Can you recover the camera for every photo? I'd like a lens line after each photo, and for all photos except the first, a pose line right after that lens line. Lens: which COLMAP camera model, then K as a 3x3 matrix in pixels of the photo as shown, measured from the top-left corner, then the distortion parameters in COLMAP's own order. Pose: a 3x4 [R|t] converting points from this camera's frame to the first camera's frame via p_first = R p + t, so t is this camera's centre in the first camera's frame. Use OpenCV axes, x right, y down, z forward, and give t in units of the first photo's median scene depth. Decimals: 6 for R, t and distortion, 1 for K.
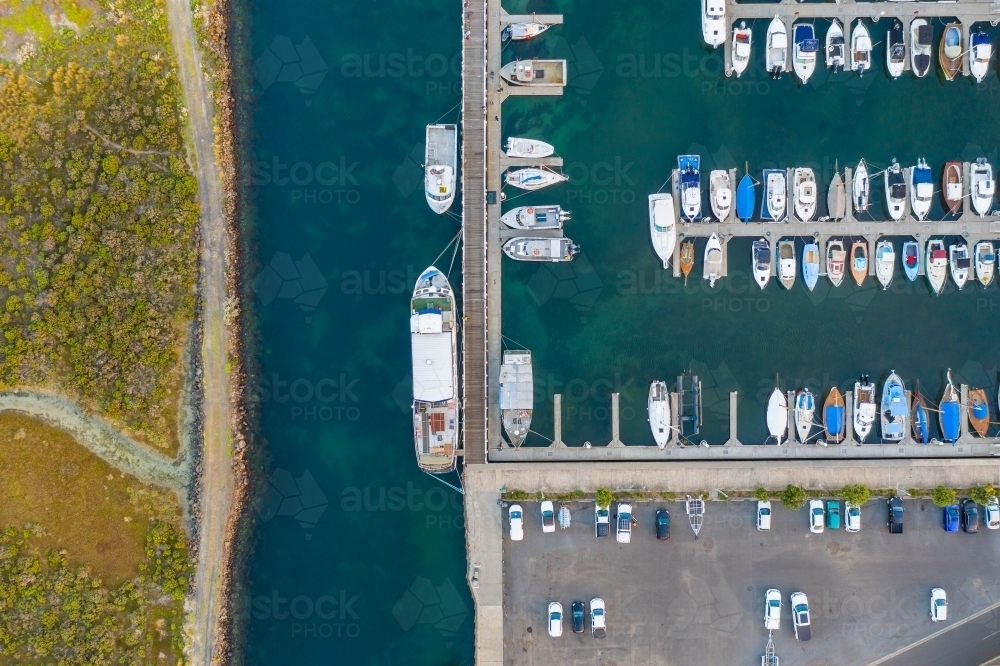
lens RADIAL K [[780.6, 0, 503.2], [0, 780.6, 335.6], [0, 0, 1]] dist [0.005774, -0.011878]
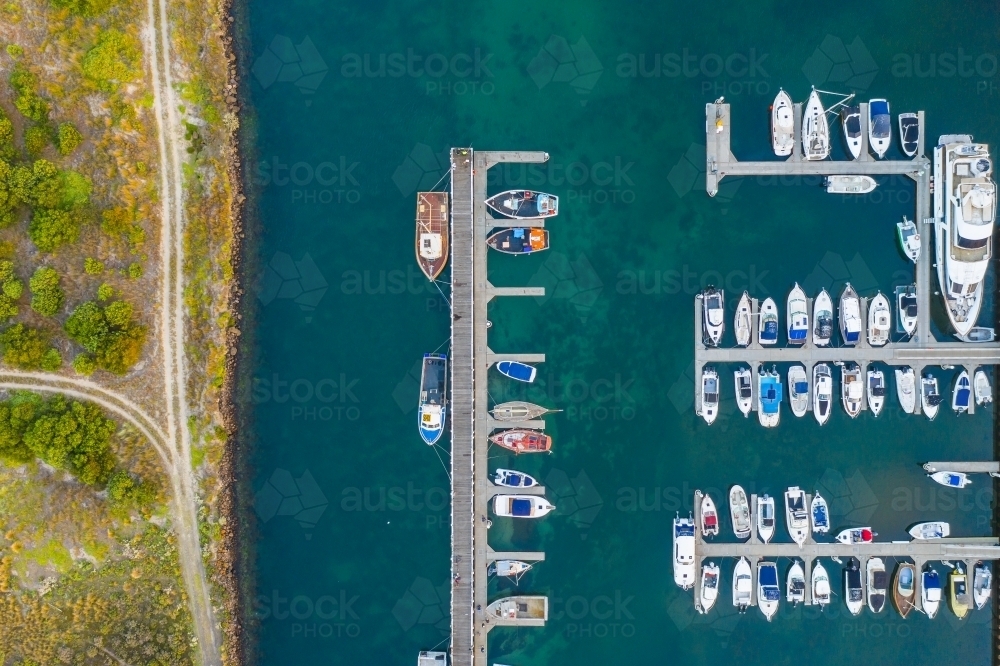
lens RADIAL K [[780.6, 0, 501.1], [0, 780.6, 324.9], [0, 0, 1]] dist [0.005774, -0.011878]
pose [[0.999991, 0.003341, -0.002506, 0.017875], [-0.003314, 0.999936, 0.010827, -0.735901], [0.002542, -0.010818, 0.999938, -0.075891]]
